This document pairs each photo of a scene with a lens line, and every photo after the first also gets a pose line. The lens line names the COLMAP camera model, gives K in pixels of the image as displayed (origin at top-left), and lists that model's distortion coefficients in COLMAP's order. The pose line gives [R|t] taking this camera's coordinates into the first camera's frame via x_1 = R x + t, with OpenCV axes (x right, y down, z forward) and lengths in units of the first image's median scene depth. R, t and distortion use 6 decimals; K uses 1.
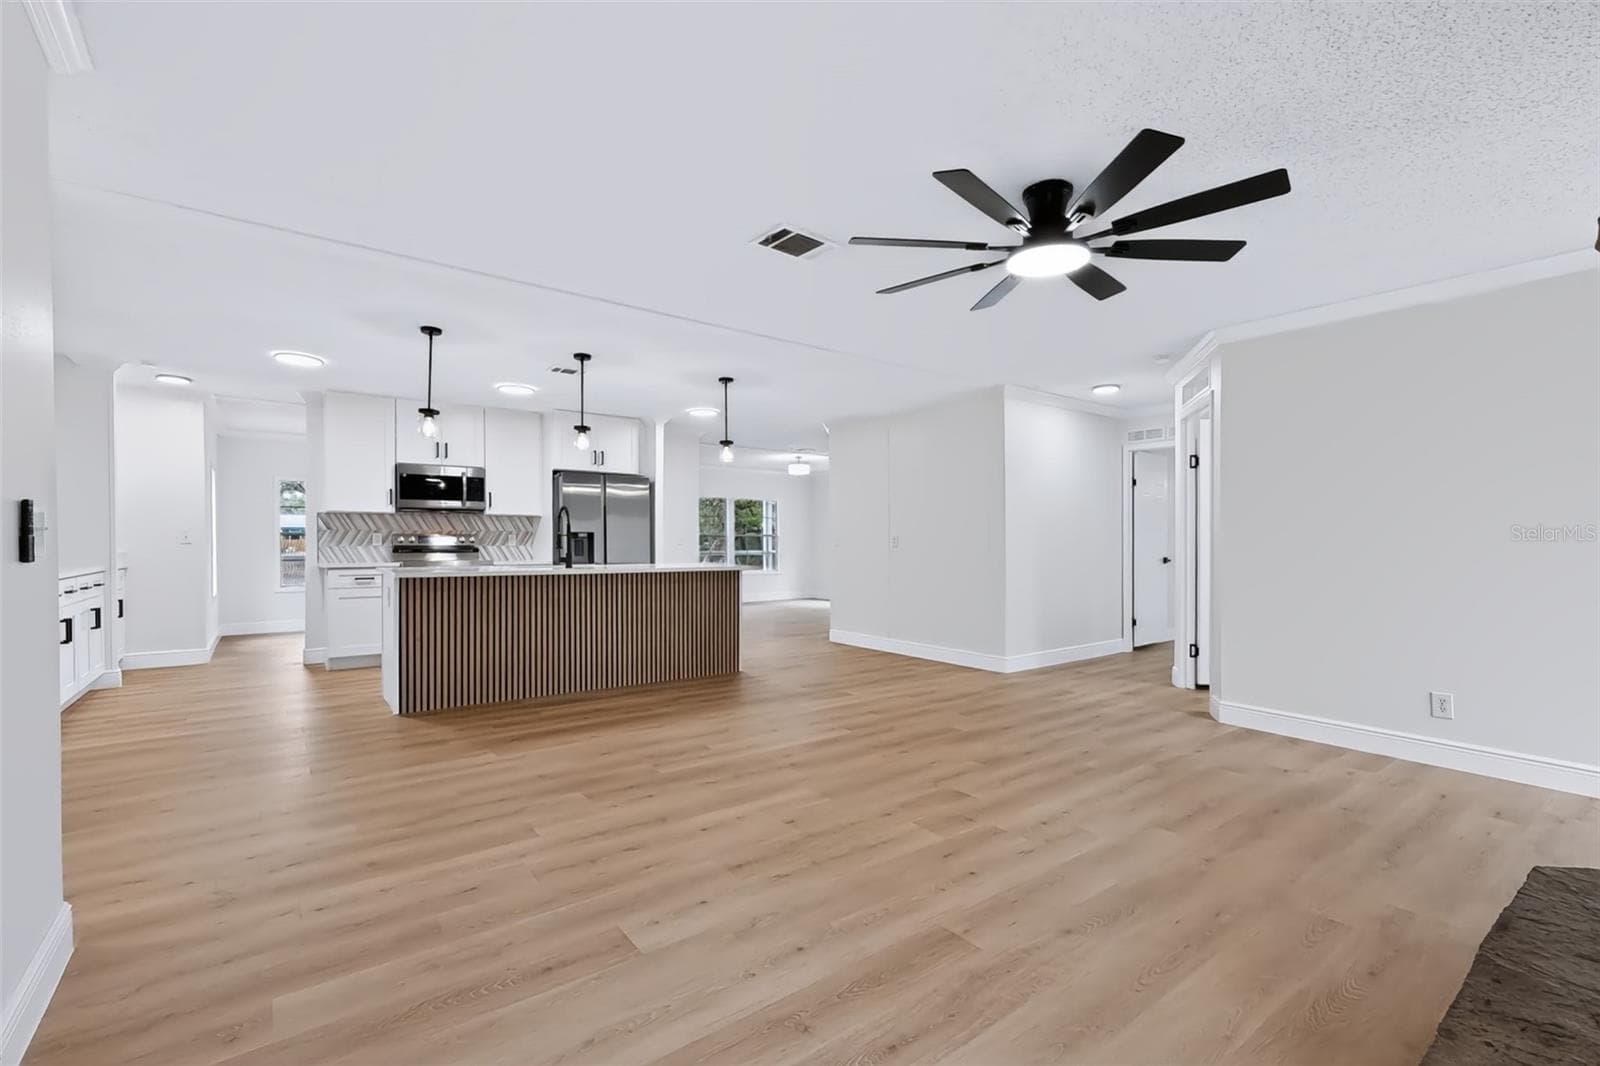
lens RADIAL K [[696.8, 0, 799.4], [0, 696.8, 534.6], [0, 0, 1]] dist [-0.016479, 0.000415]
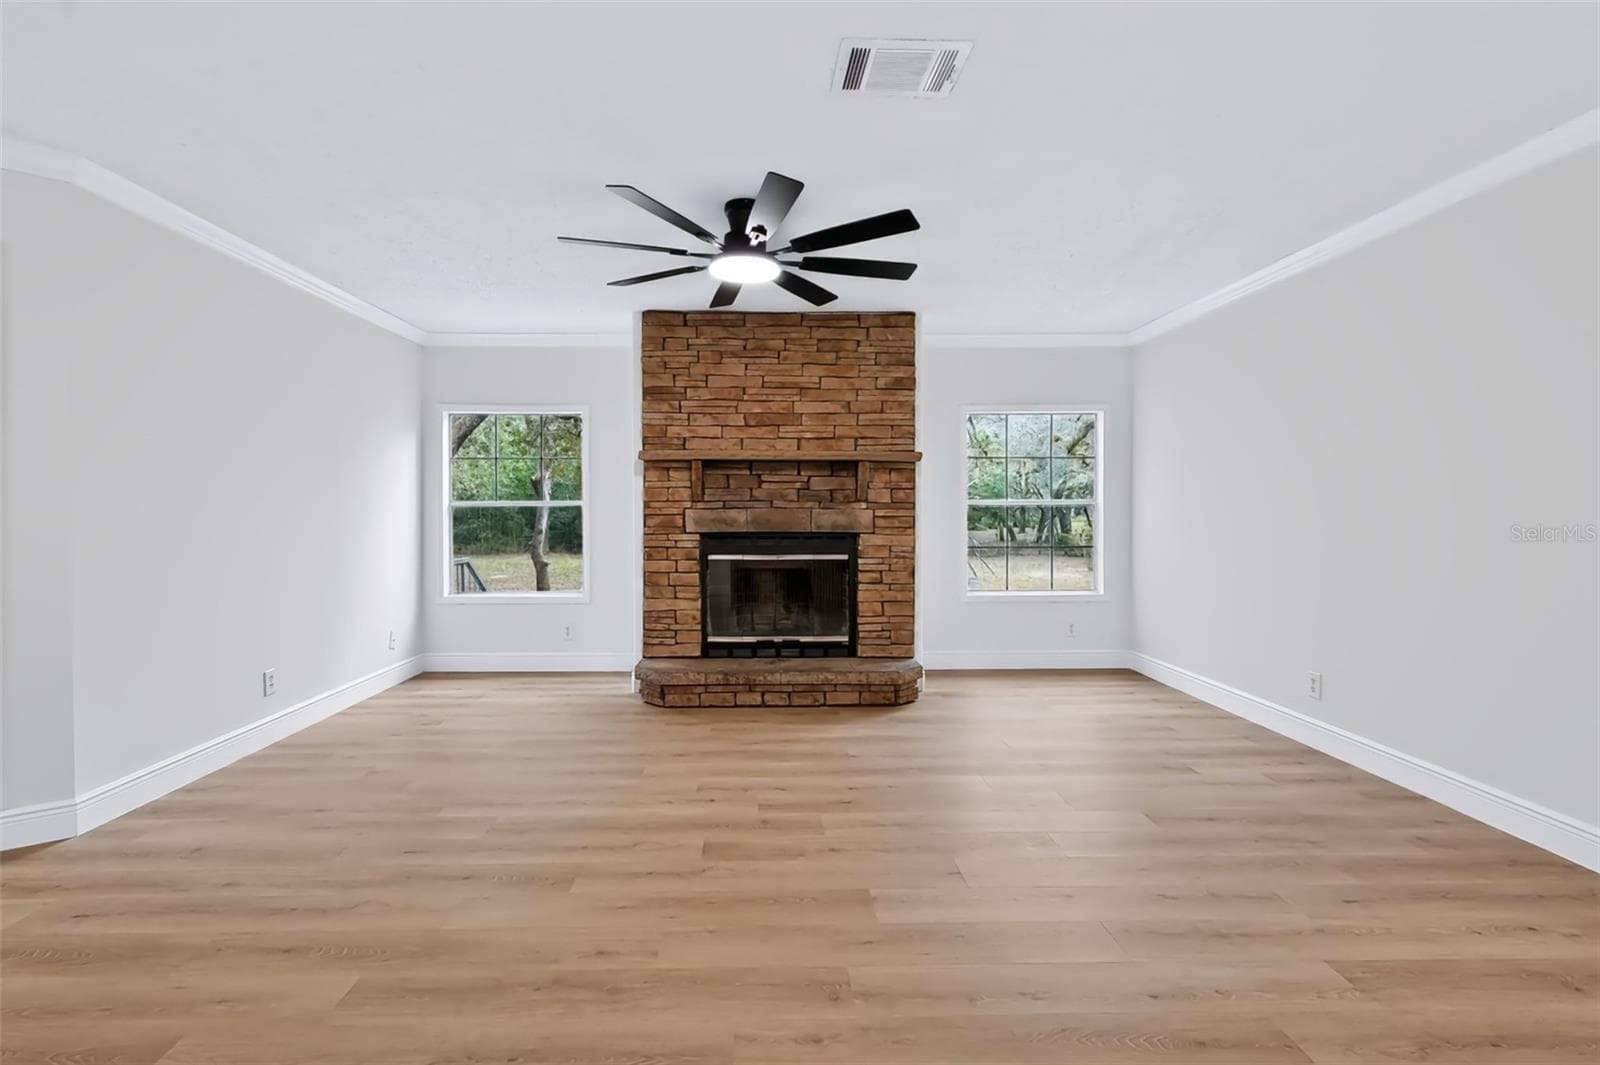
lens RADIAL K [[696.8, 0, 798.4], [0, 696.8, 524.0], [0, 0, 1]] dist [-0.016479, 0.000415]
pose [[-0.812512, -0.019195, 0.582629, -0.251518], [-0.002232, 0.999553, 0.029818, -0.008671], [-0.582940, 0.022927, -0.812191, 1.352726]]
